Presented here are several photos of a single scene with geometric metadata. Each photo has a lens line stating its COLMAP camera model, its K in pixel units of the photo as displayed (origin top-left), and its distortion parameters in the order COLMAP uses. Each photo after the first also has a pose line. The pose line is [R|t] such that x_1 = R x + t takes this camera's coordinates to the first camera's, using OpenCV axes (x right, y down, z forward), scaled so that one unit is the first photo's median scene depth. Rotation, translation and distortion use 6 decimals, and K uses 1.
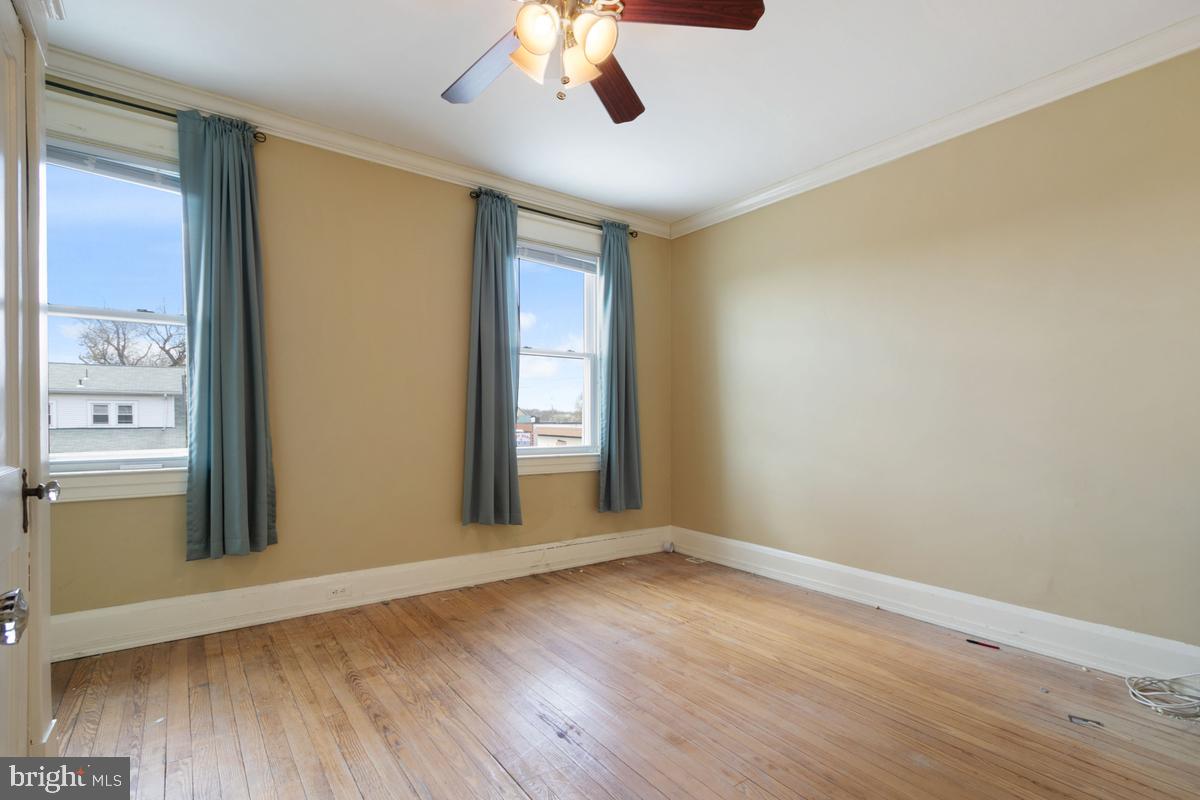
lens RADIAL K [[553.2, 0, 594.8], [0, 553.2, 422.7], [0, 0, 1]] dist [0.010017, -0.001089]
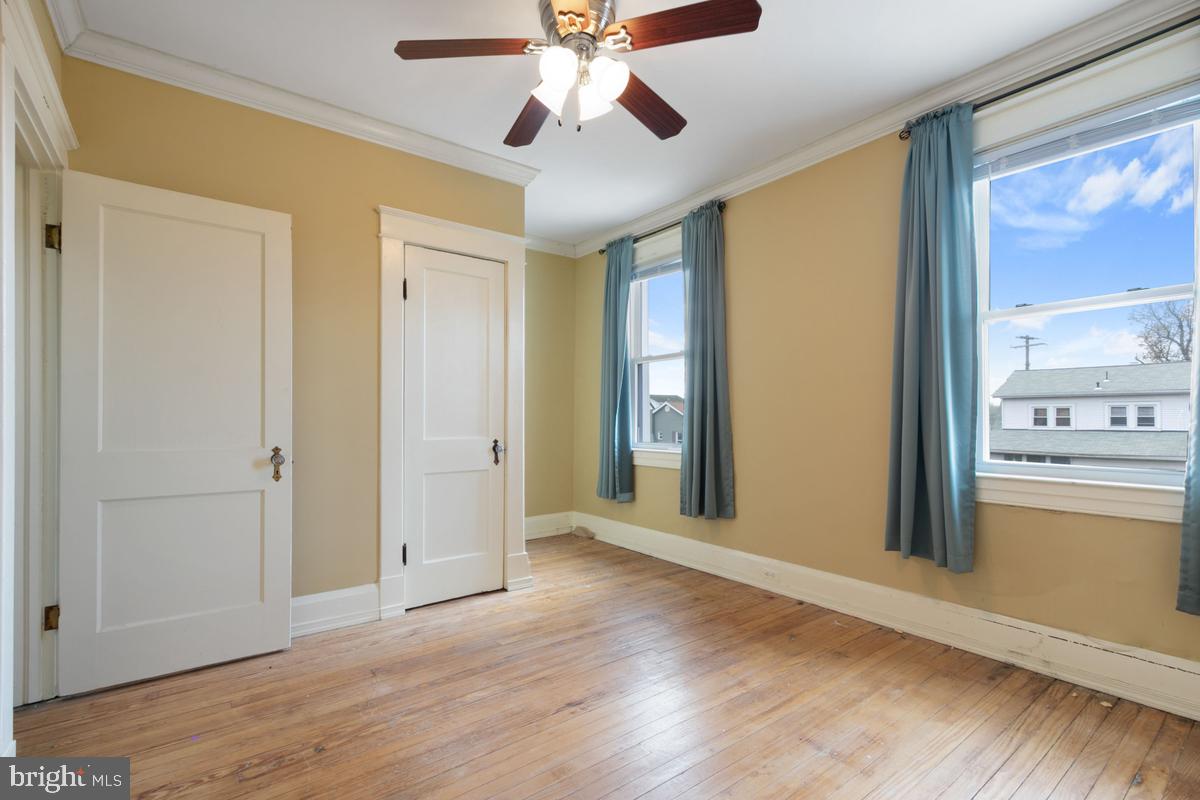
lens RADIAL K [[553.2, 0, 595.6], [0, 553.2, 412.7], [0, 0, 1]] dist [0.010017, -0.001089]
pose [[0.012192, -0.014764, -0.999817, 0.549646], [-0.008052, 0.999857, -0.014863, -0.000490], [0.999893, 0.008232, 0.012072, 0.539698]]
